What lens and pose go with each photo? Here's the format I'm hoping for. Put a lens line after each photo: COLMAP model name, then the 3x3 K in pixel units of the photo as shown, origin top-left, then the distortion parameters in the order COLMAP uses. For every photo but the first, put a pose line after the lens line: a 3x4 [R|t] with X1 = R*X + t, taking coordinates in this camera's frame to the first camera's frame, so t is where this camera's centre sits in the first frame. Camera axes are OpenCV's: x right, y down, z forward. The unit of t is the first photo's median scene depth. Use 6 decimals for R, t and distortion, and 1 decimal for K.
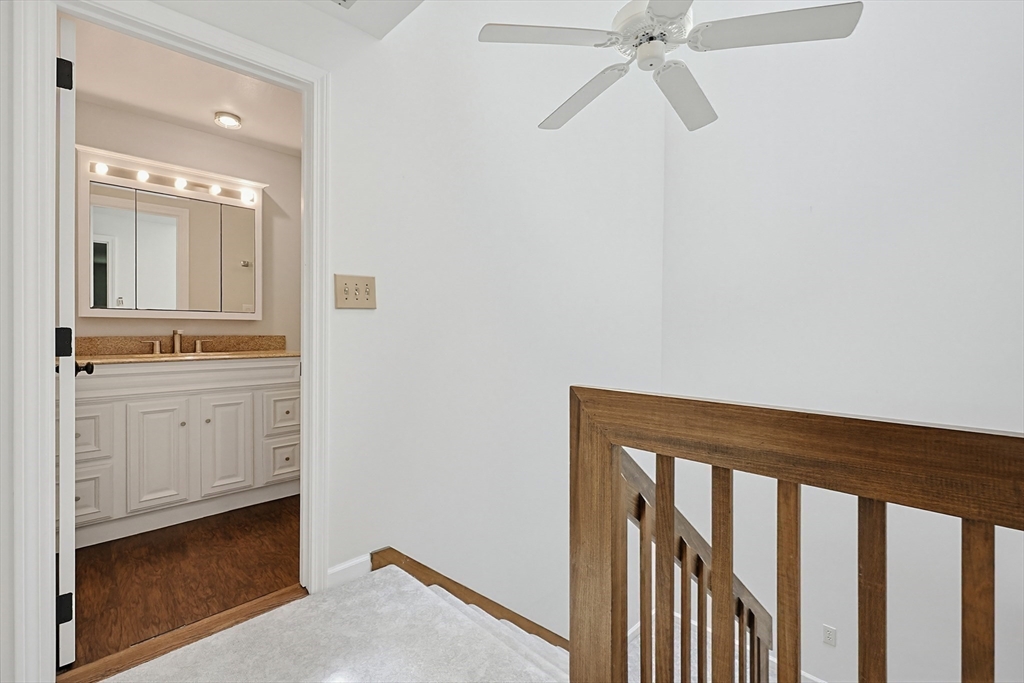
lens RADIAL K [[442.3, 0, 509.1], [0, 442.3, 336.1], [0, 0, 1]] dist [0.001937, 0.000061]
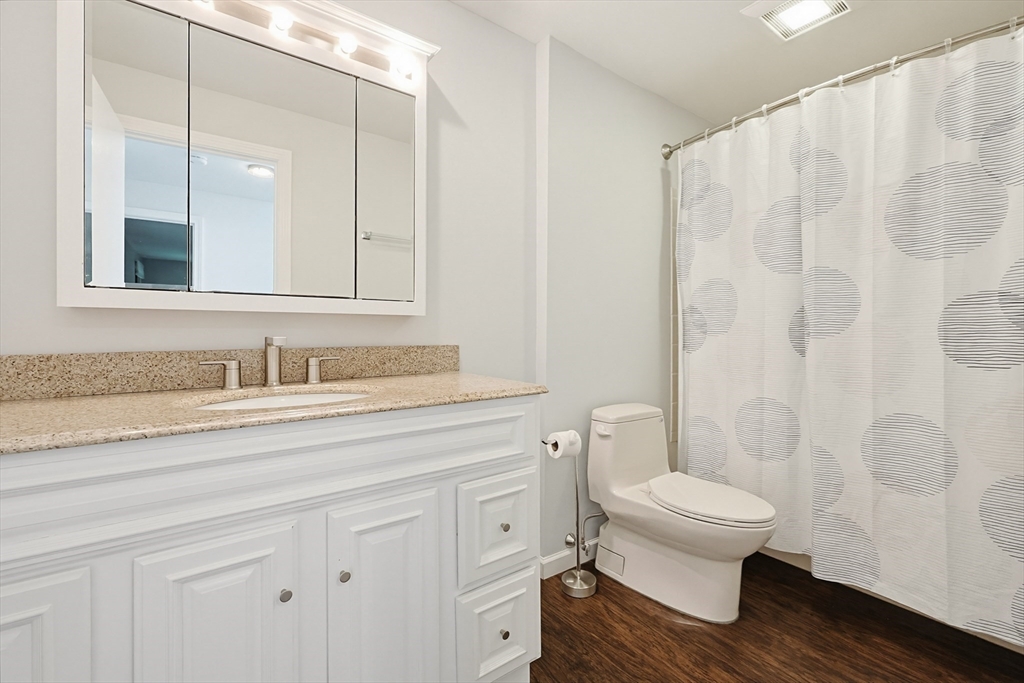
lens RADIAL K [[442.3, 0, 516.2], [0, 442.3, 335.3], [0, 0, 1]] dist [0.001937, 0.000061]
pose [[0.989216, -0.002541, -0.146442, -0.417200], [0.001881, 0.999987, -0.004644, -0.011873], [0.146452, 0.004318, 0.989208, 0.562006]]
